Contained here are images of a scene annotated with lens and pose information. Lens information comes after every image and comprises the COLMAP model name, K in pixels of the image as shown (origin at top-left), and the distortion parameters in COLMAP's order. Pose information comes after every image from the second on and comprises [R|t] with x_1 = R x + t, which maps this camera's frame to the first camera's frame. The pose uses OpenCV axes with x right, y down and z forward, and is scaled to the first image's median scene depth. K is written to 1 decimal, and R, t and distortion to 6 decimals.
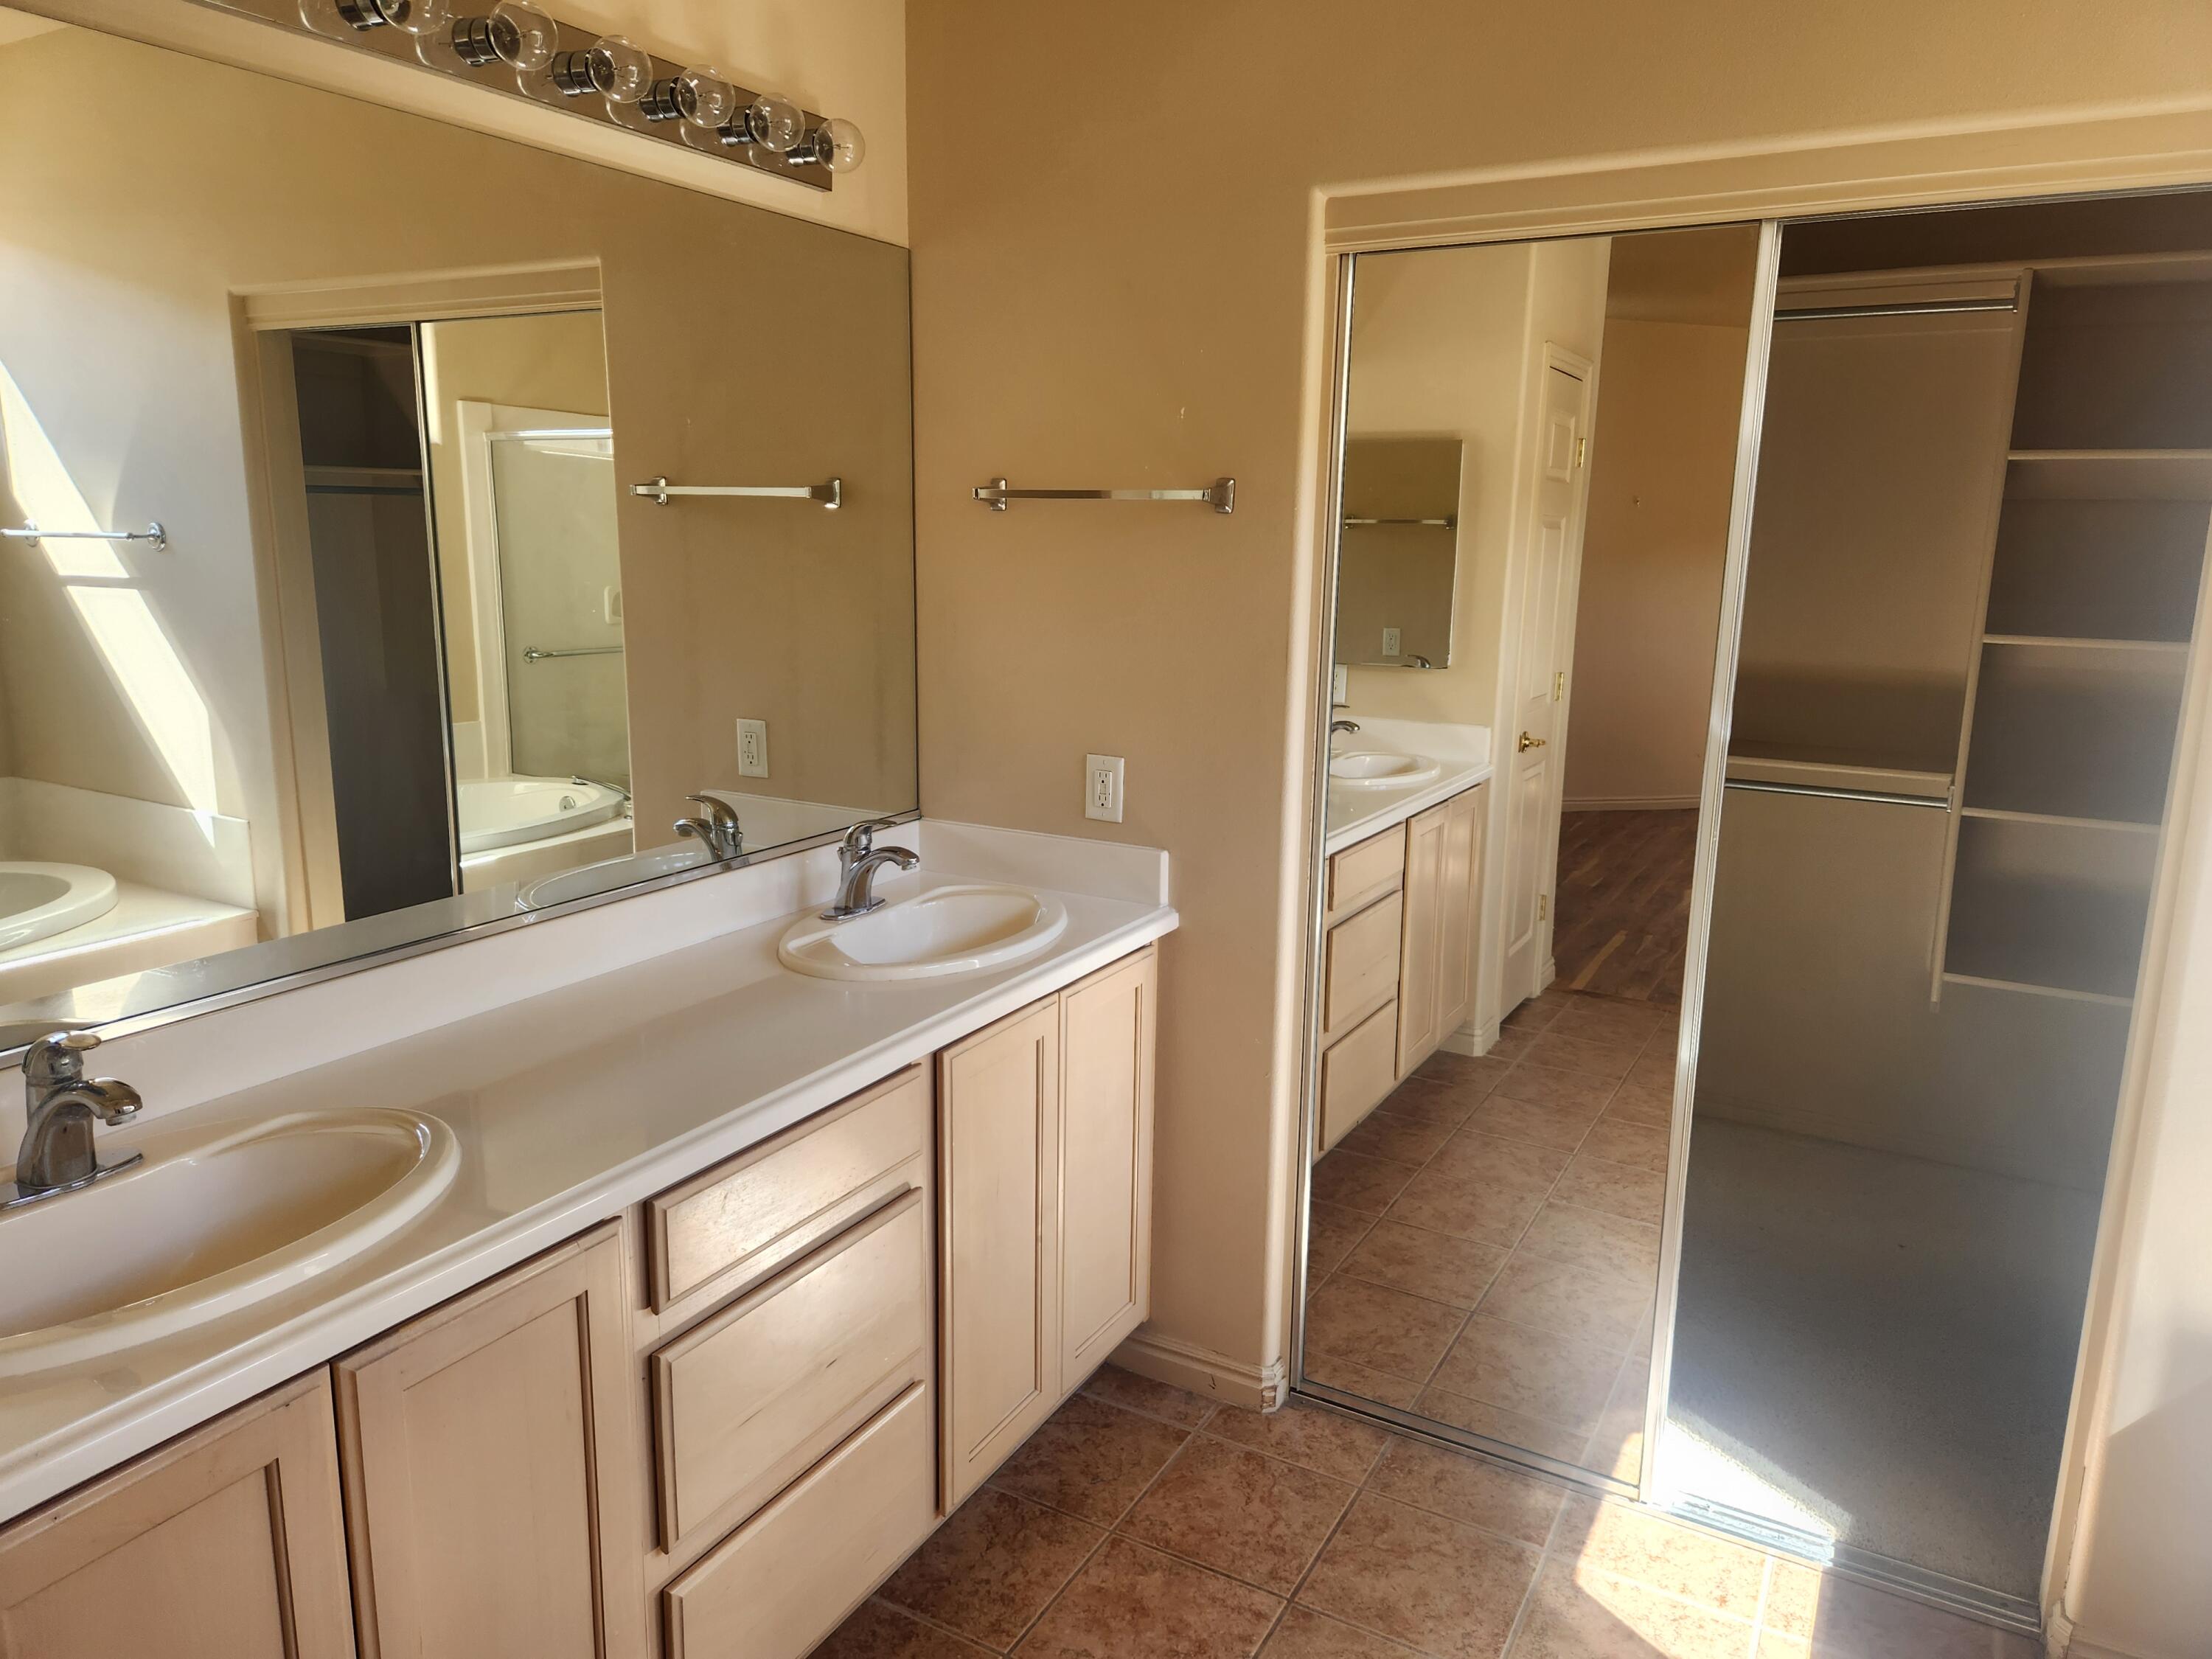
lens RADIAL K [[1481.8, 0, 1107.5], [0, 1481.8, 820.4], [0, 0, 1]] dist [0.030993, -0.012037]
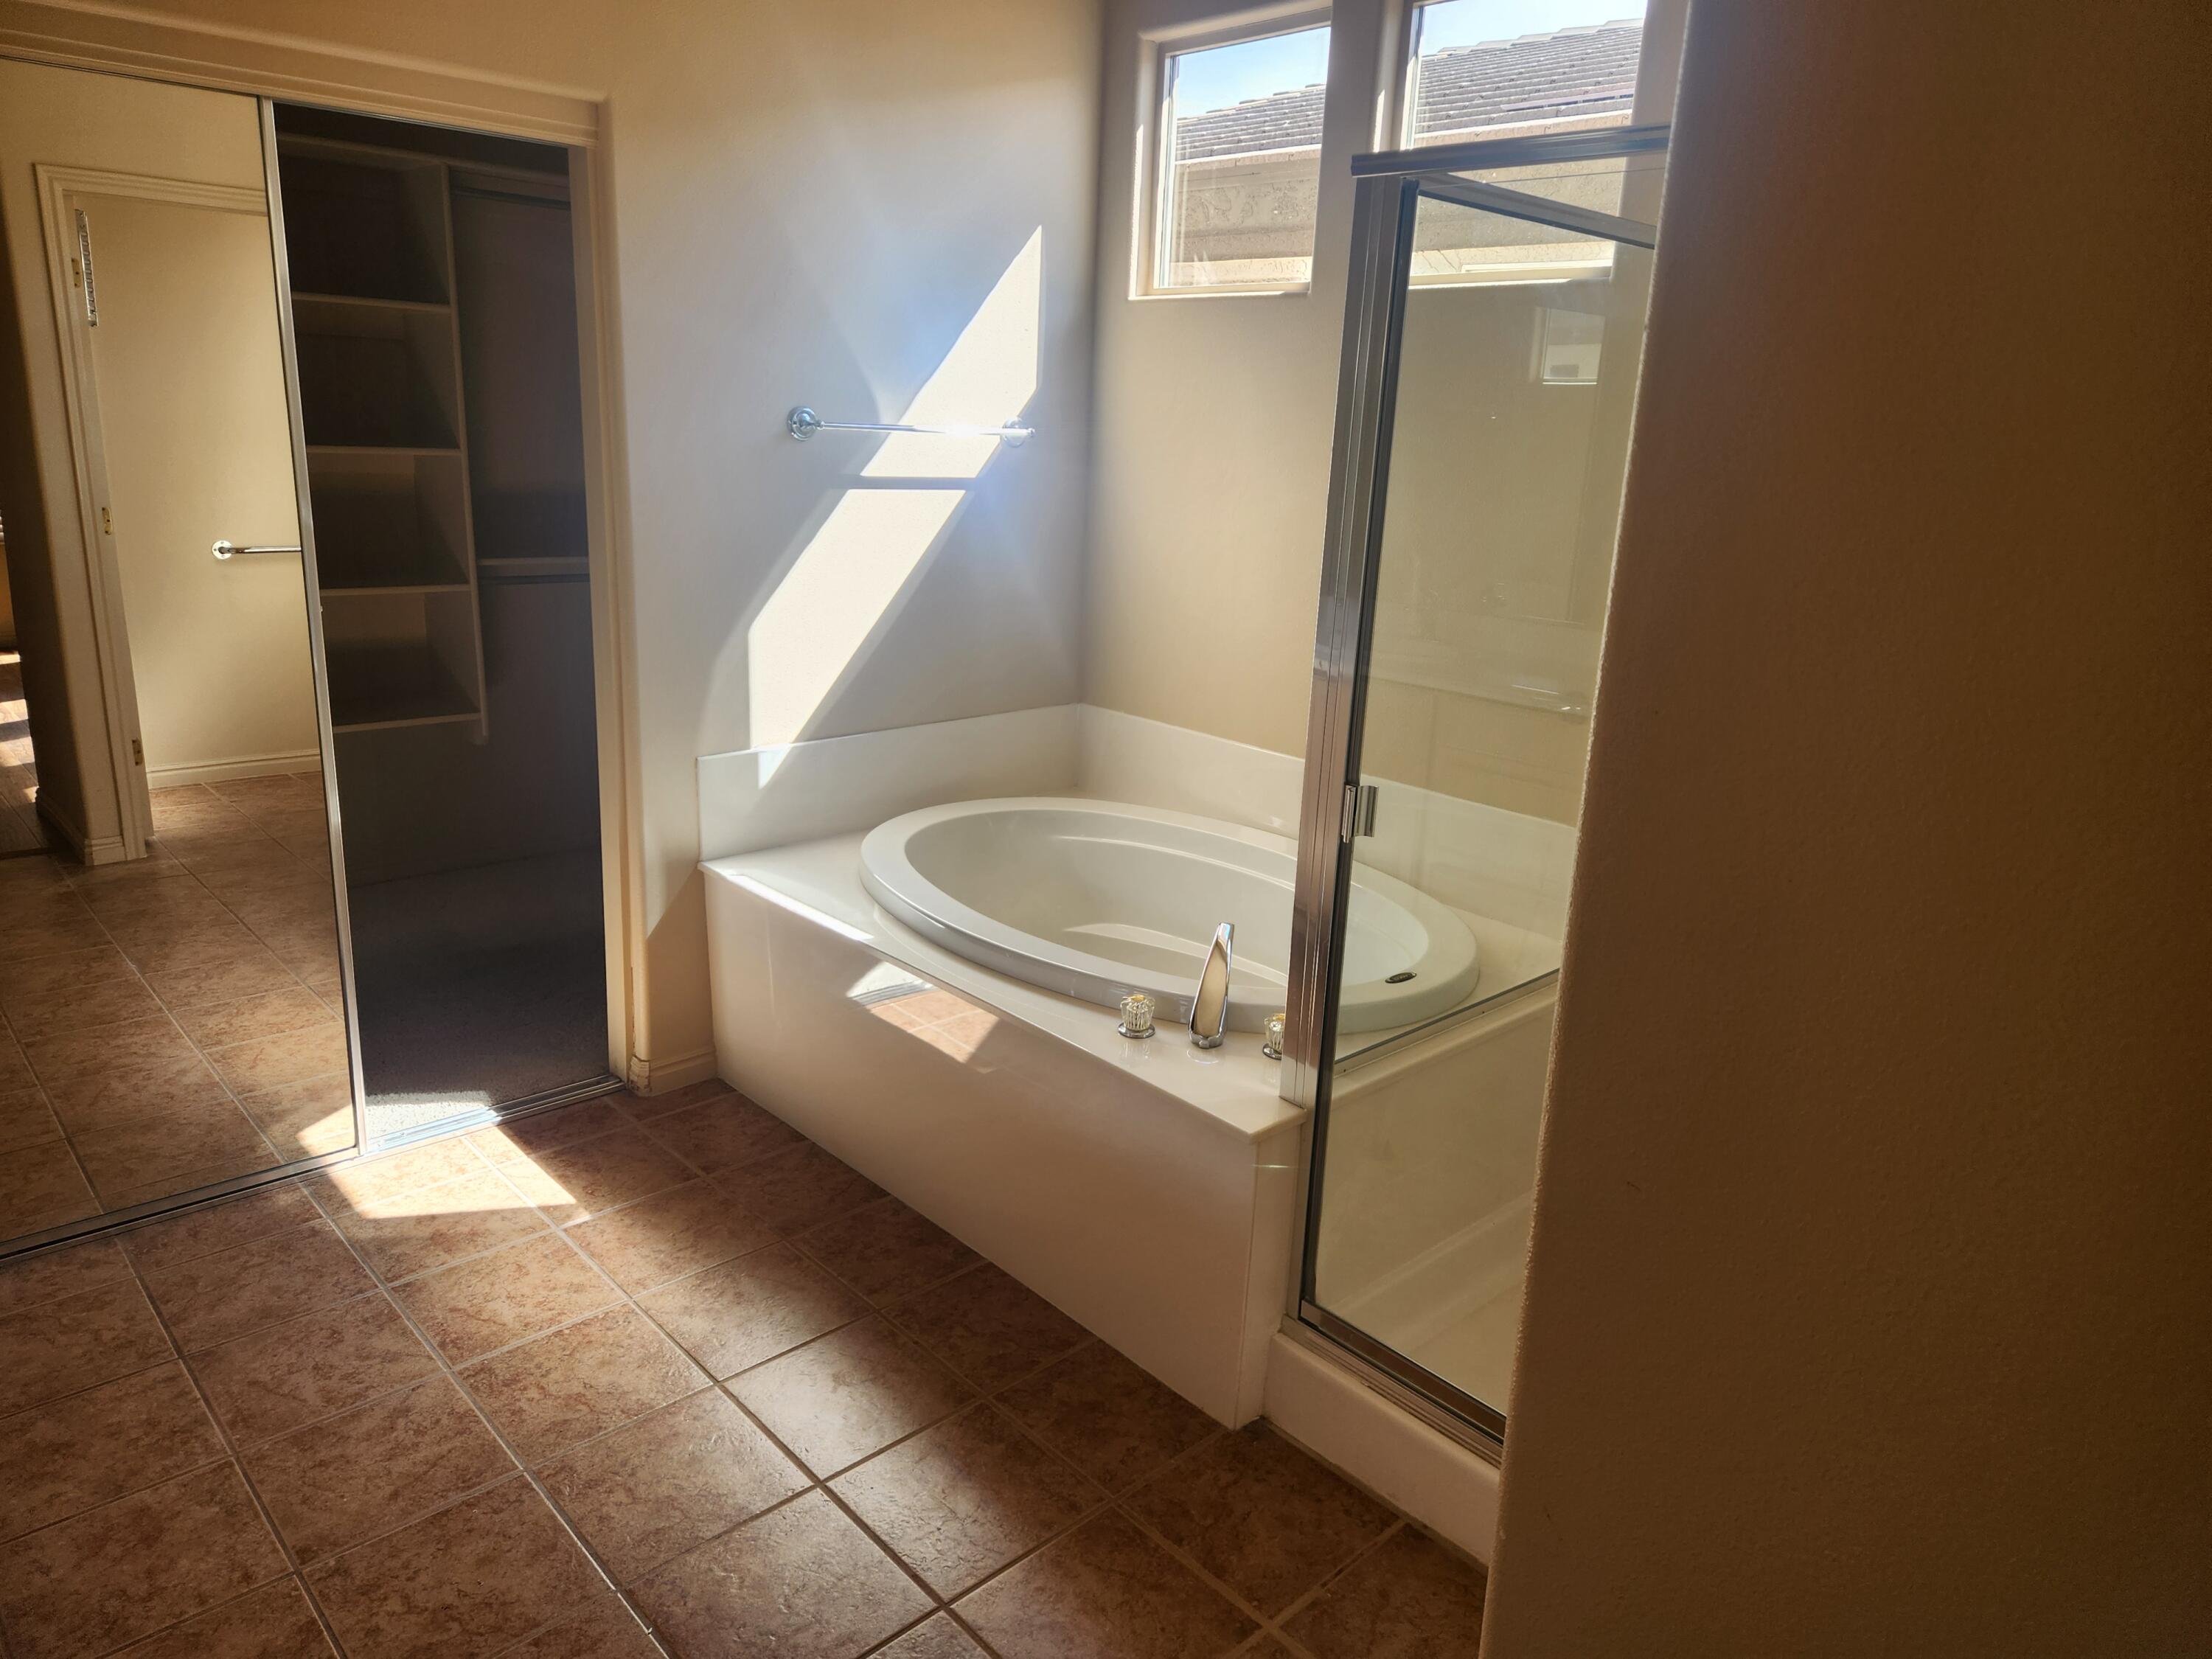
lens RADIAL K [[1481.8, 0, 1105.3], [0, 1481.8, 827.7], [0, 0, 1]] dist [0.030993, -0.012037]
pose [[0.299958, -0.250546, 0.920463, -0.549315], [0.147661, 0.965459, 0.214674, 0.018166], [-0.942455, 0.071523, 0.326593, -0.008314]]
